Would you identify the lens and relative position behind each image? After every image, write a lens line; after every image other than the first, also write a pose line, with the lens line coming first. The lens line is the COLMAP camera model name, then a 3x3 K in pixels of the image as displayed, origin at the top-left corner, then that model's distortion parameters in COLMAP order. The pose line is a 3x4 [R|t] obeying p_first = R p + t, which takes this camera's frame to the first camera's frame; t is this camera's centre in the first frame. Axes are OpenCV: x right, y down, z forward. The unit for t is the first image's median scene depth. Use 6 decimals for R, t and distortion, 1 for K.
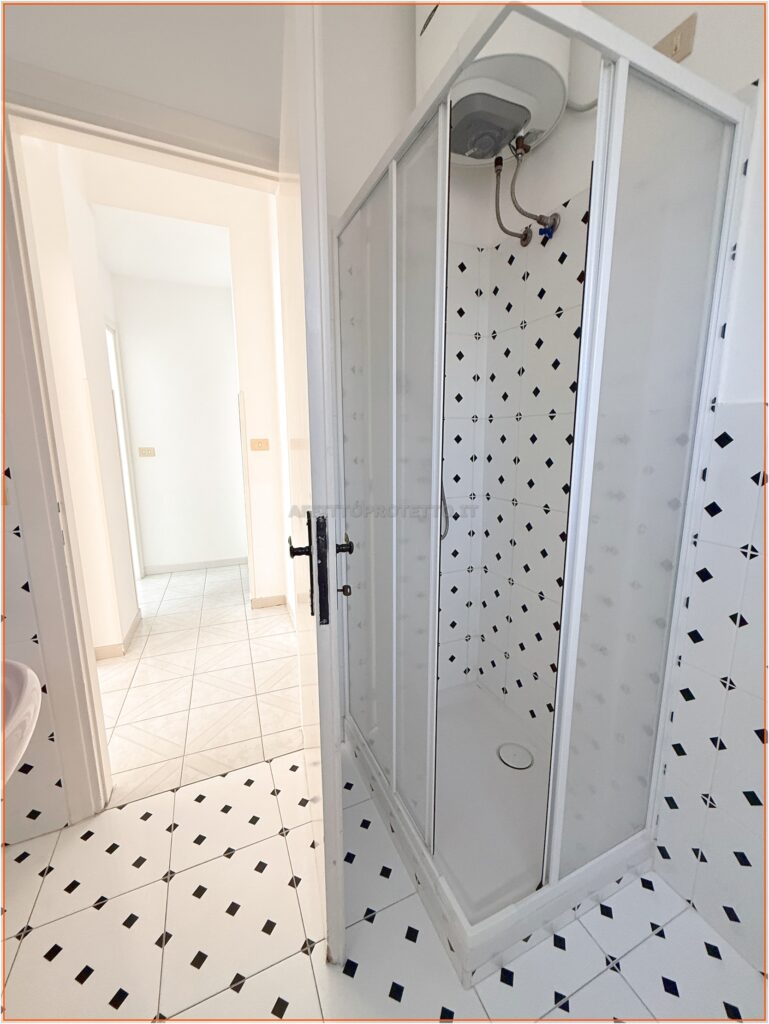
lens RADIAL K [[406.0, 0, 385.0], [0, 406.0, 508.9], [0, 0, 1]] dist [0.000129, -0.000329]
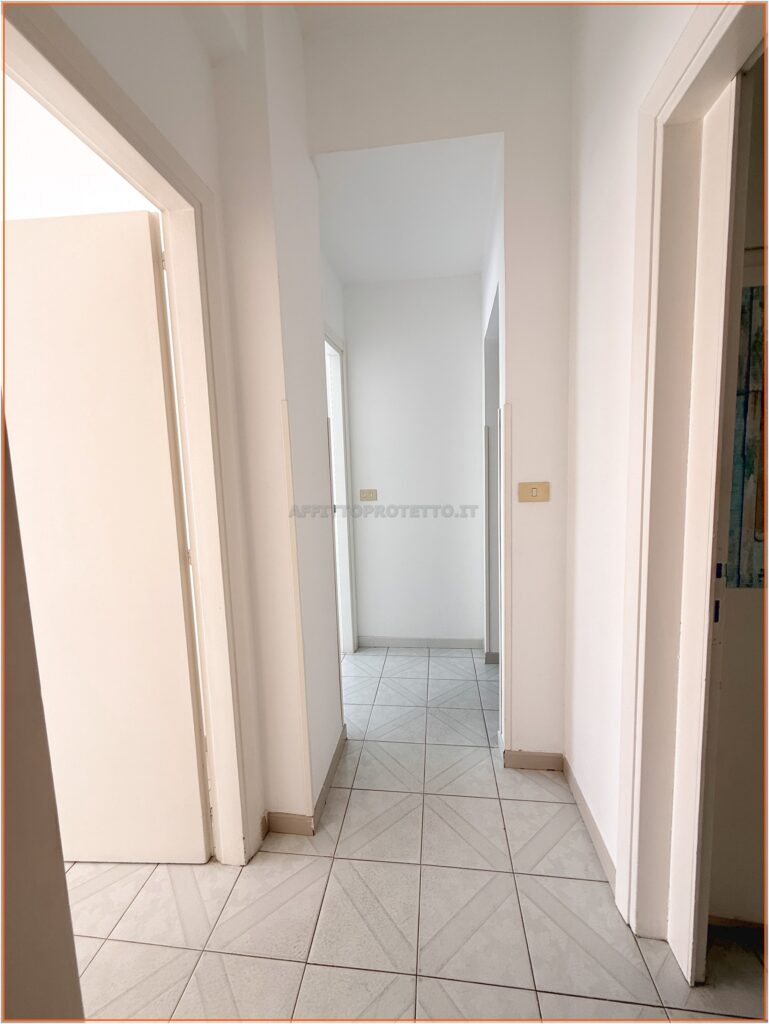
lens RADIAL K [[406.0, 0, 385.0], [0, 406.0, 508.9], [0, 0, 1]] dist [0.000129, -0.000329]
pose [[0.876897, 0.022209, -0.480165, -0.201089], [-0.052229, 0.997420, -0.049249, -0.087939], [0.477833, 0.068265, 0.875794, 0.367310]]
